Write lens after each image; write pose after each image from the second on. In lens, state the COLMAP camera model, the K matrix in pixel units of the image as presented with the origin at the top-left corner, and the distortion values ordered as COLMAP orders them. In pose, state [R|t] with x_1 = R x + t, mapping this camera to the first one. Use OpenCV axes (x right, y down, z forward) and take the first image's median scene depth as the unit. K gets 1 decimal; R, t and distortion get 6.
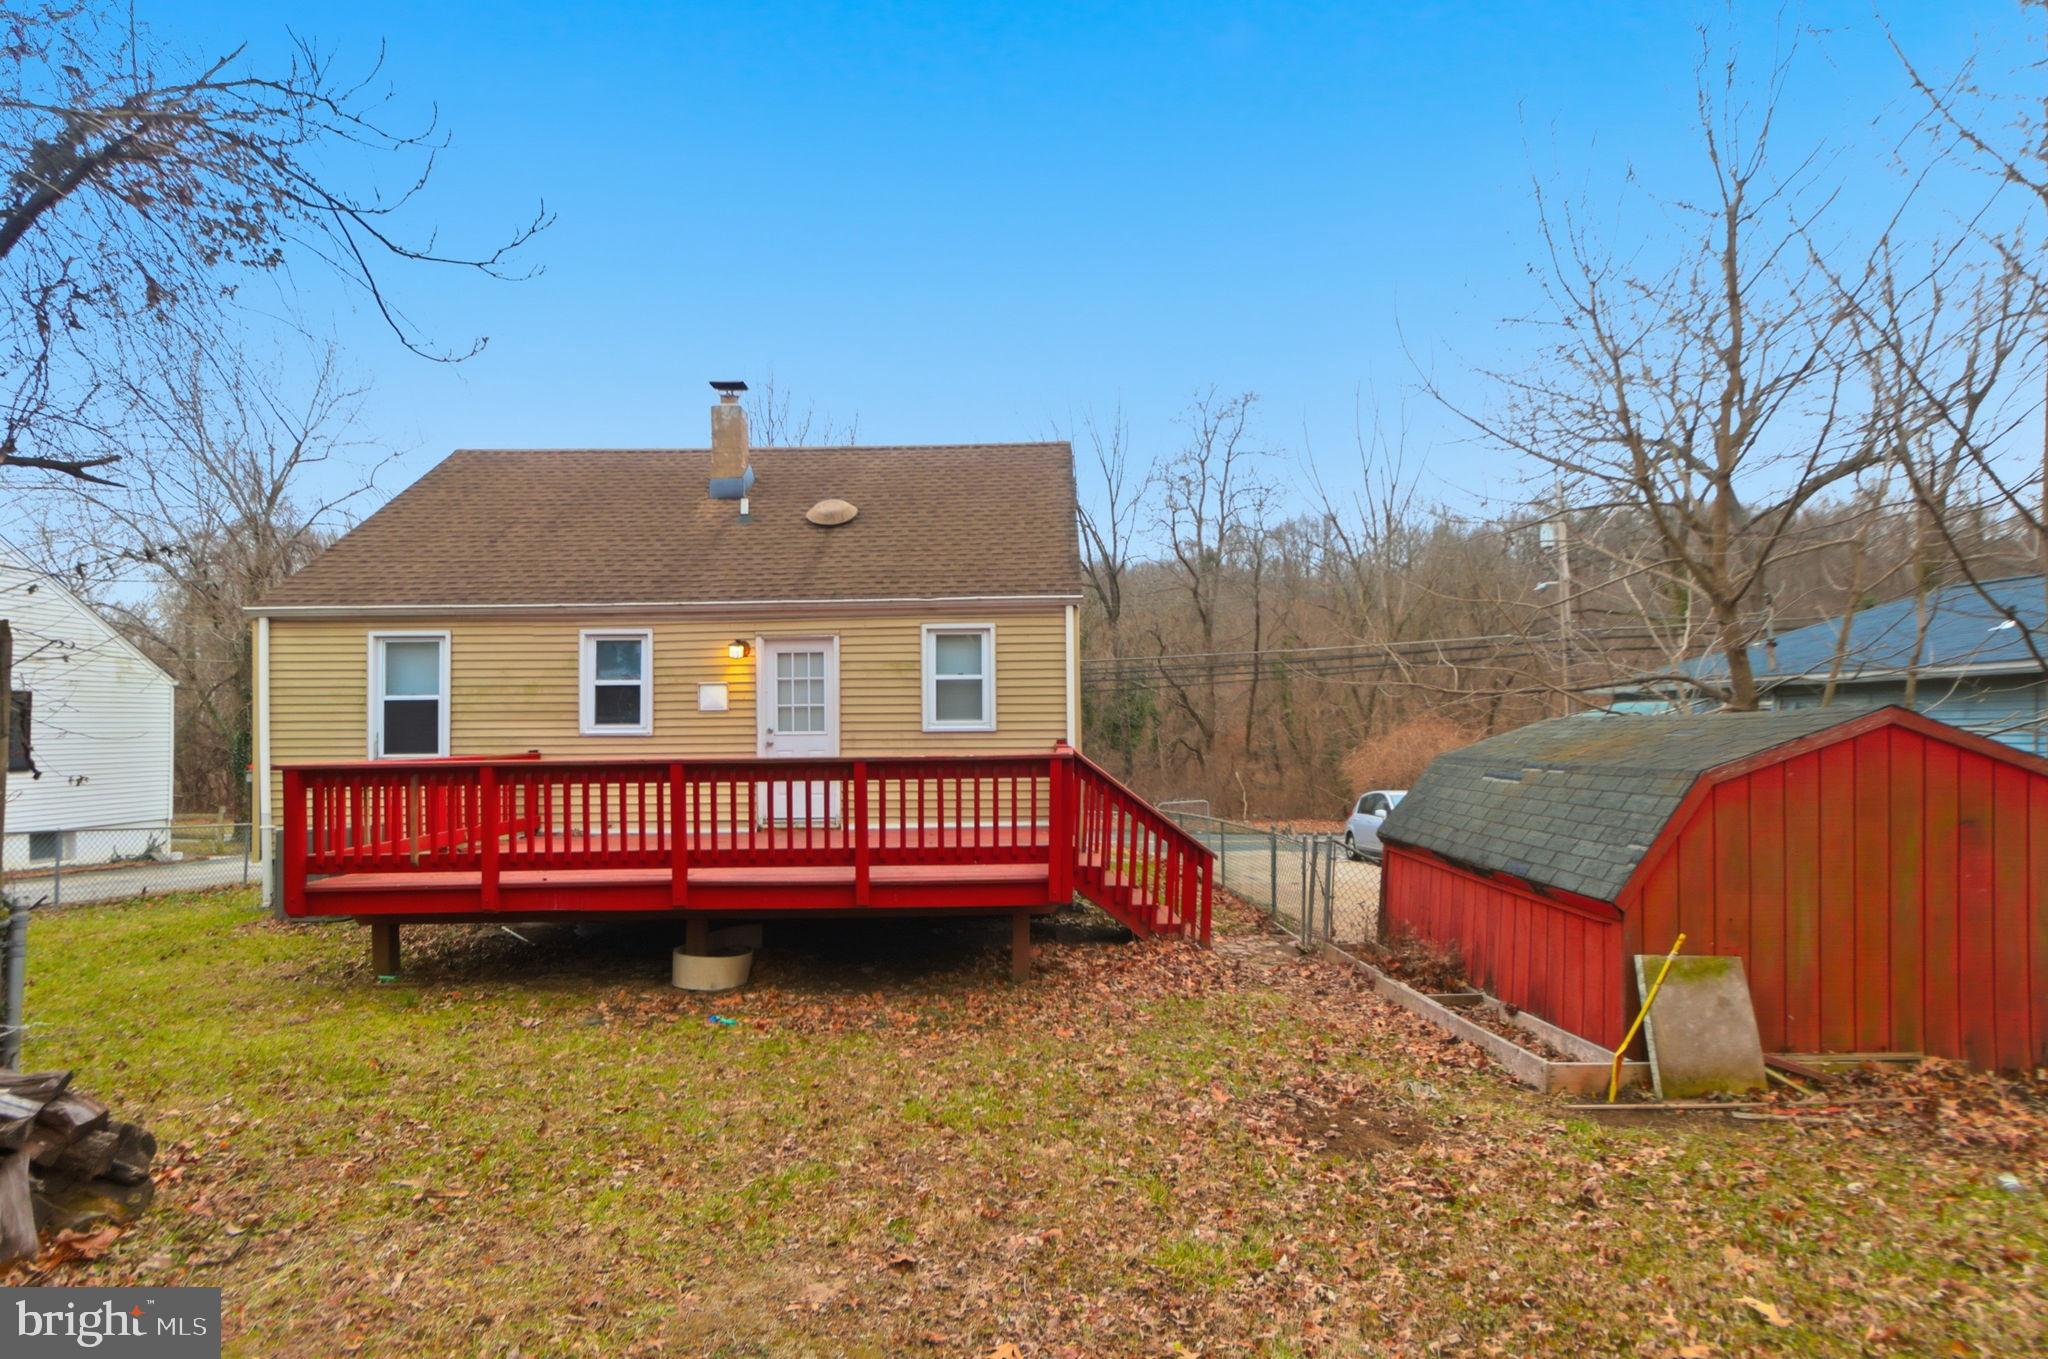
lens RADIAL K [[1002.2, 0, 1024.9], [0, 1002.2, 713.9], [0, 0, 1]] dist [-0.017481, 0.000420]
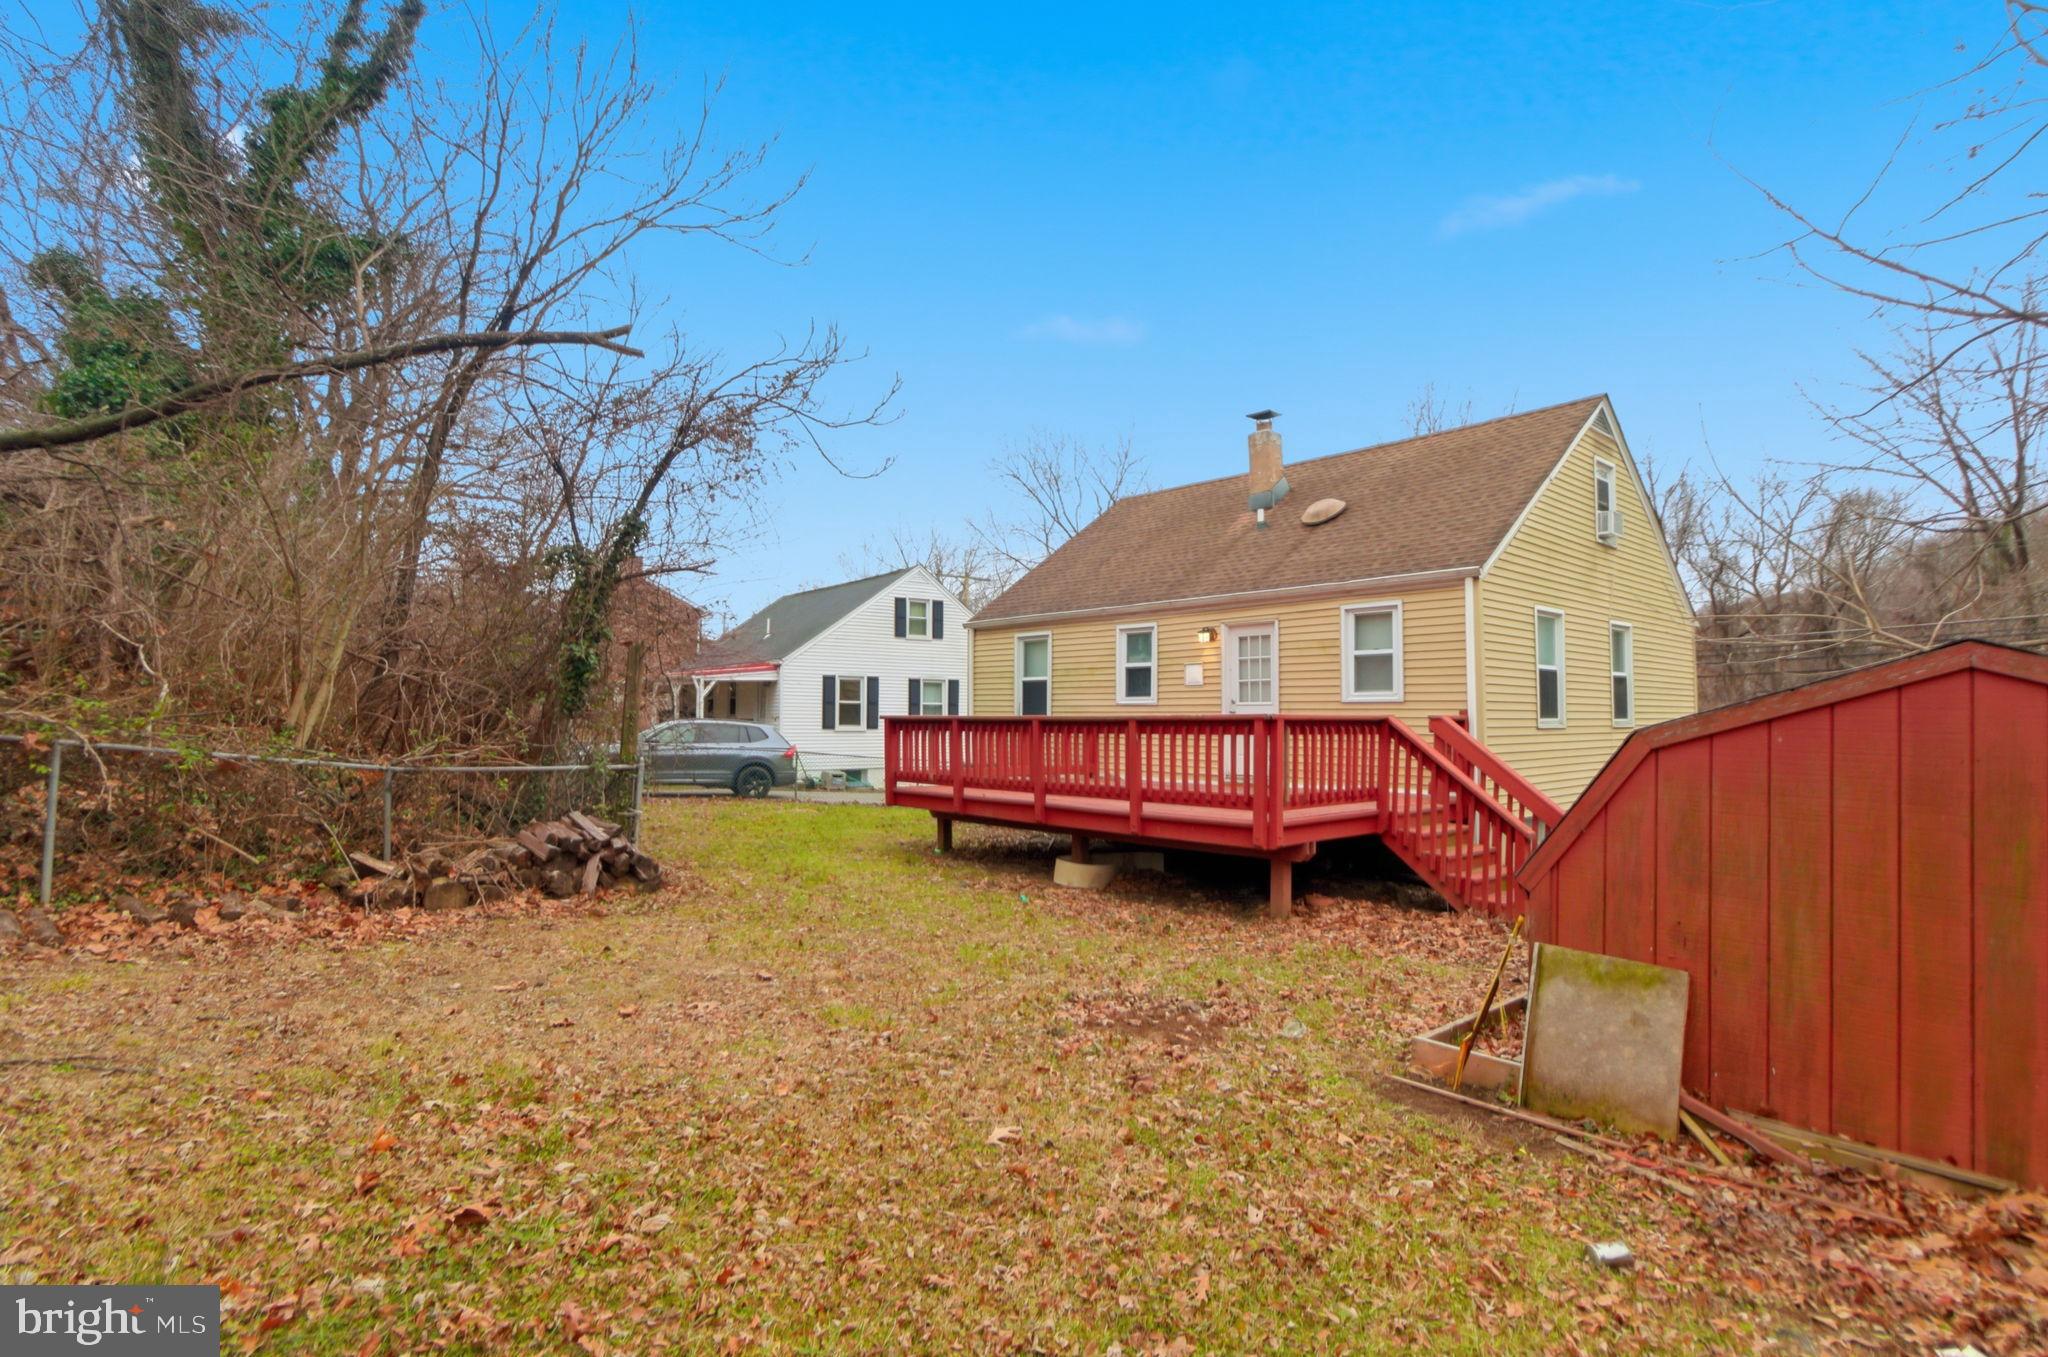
lens RADIAL K [[959.0, 0, 1065.6], [0, 959.0, 658.1], [0, 0, 1]] dist [0.011197, 0.000706]
pose [[0.692313, -0.031049, -0.720929, 0.445739], [-0.001535, 0.999008, -0.044500, 0.016029], [0.721596, 0.031915, 0.691578, 0.054605]]
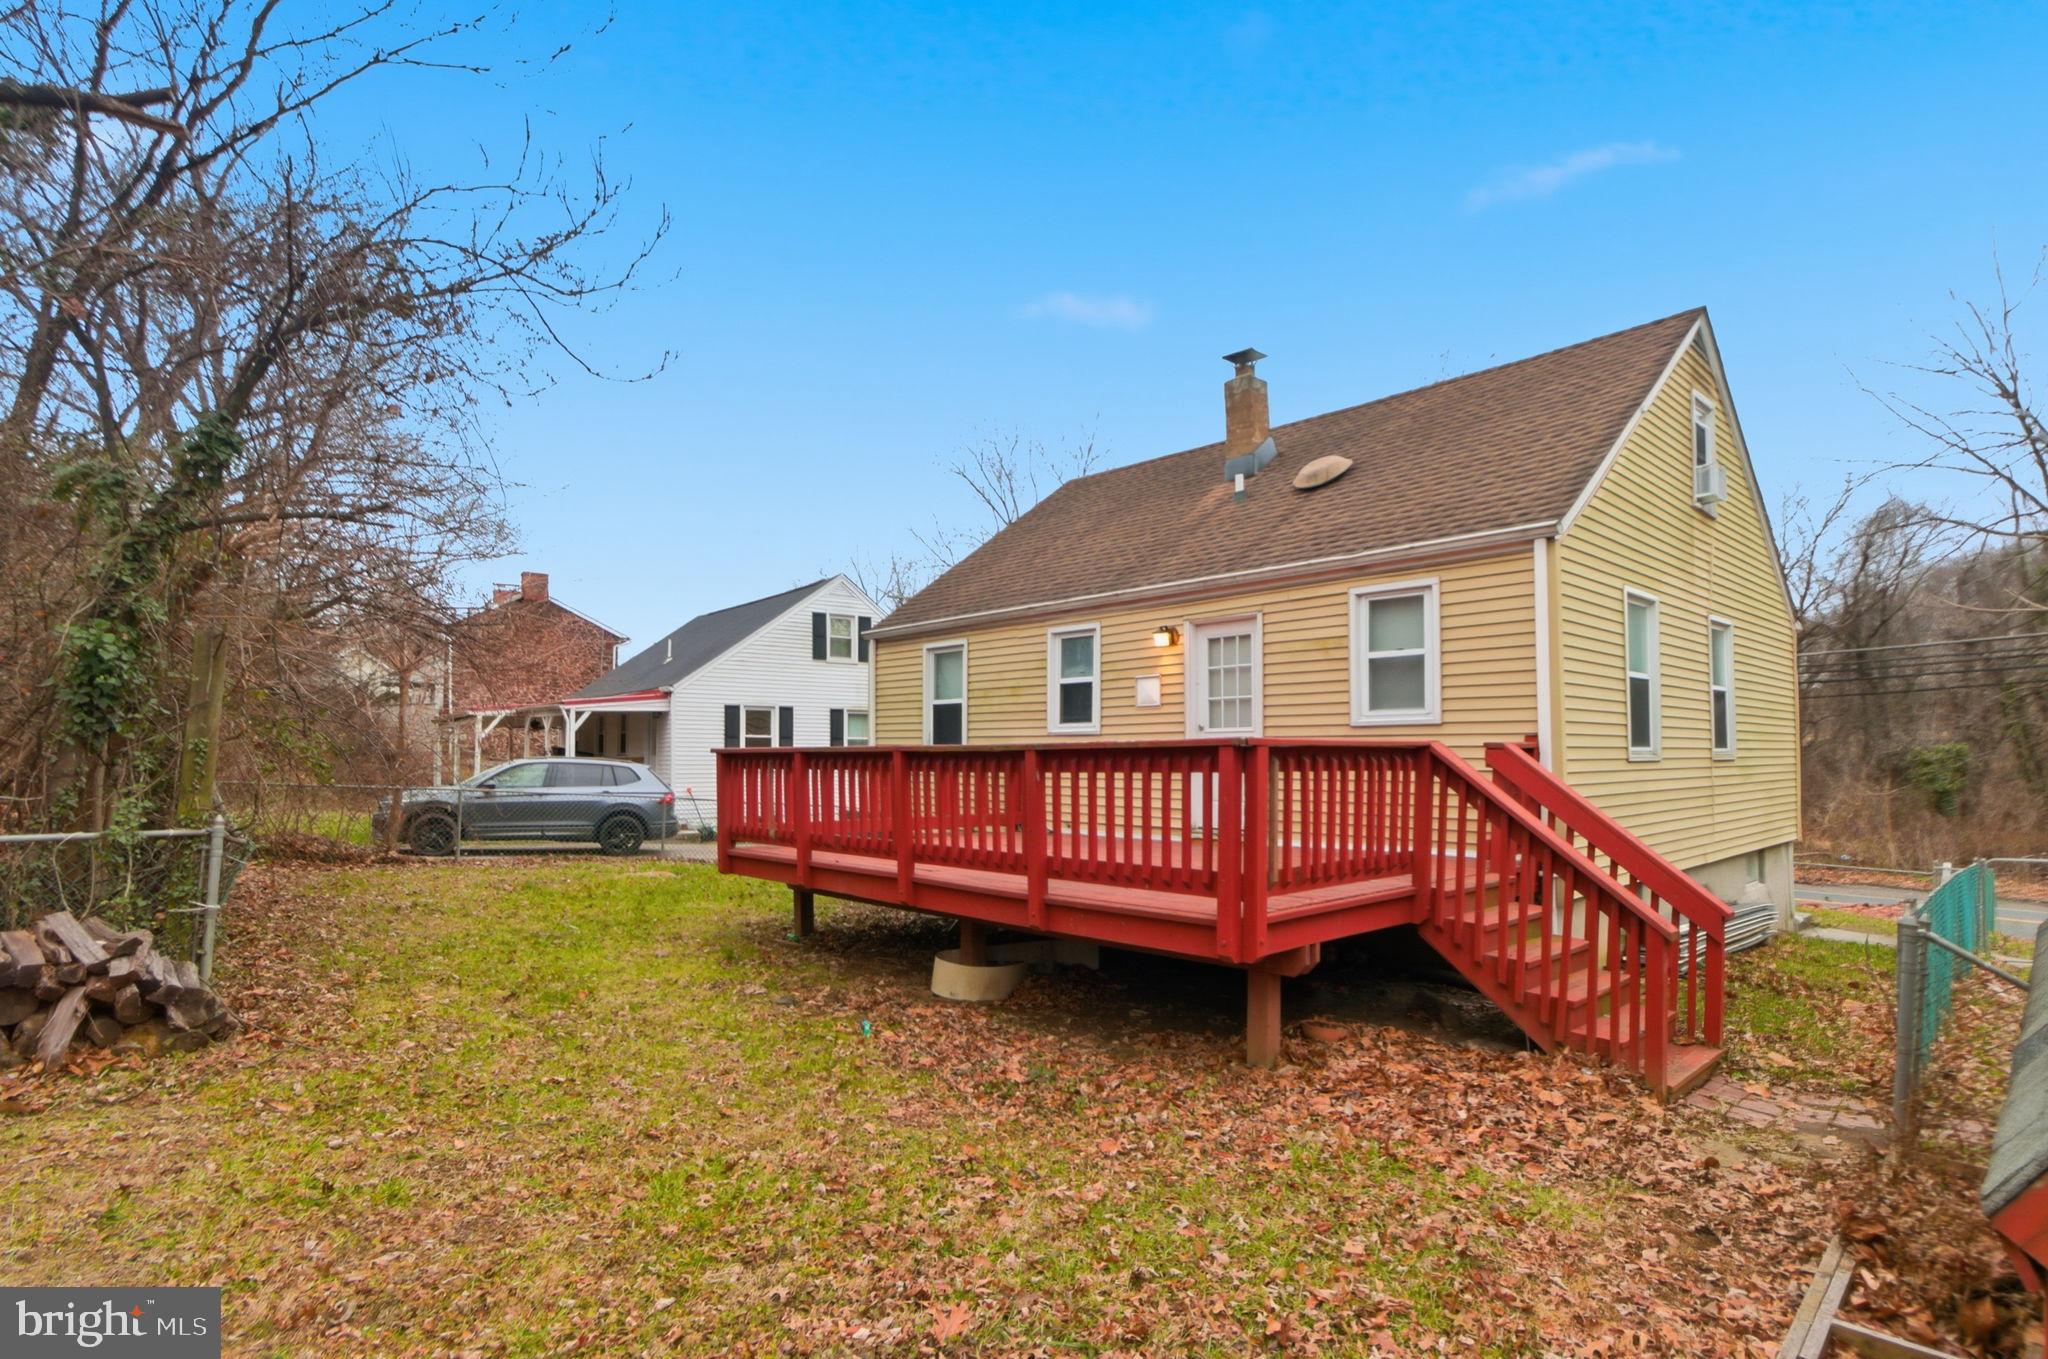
lens RADIAL K [[1017.3, 0, 1069.2], [0, 1017.3, 703.7], [0, 0, 1]] dist [0.021774, 0.000730]
pose [[0.711587, -0.026037, -0.702115, 0.296388], [0.003516, 0.999433, -0.033499, 0.025865], [0.702589, 0.021369, 0.711275, 0.284103]]
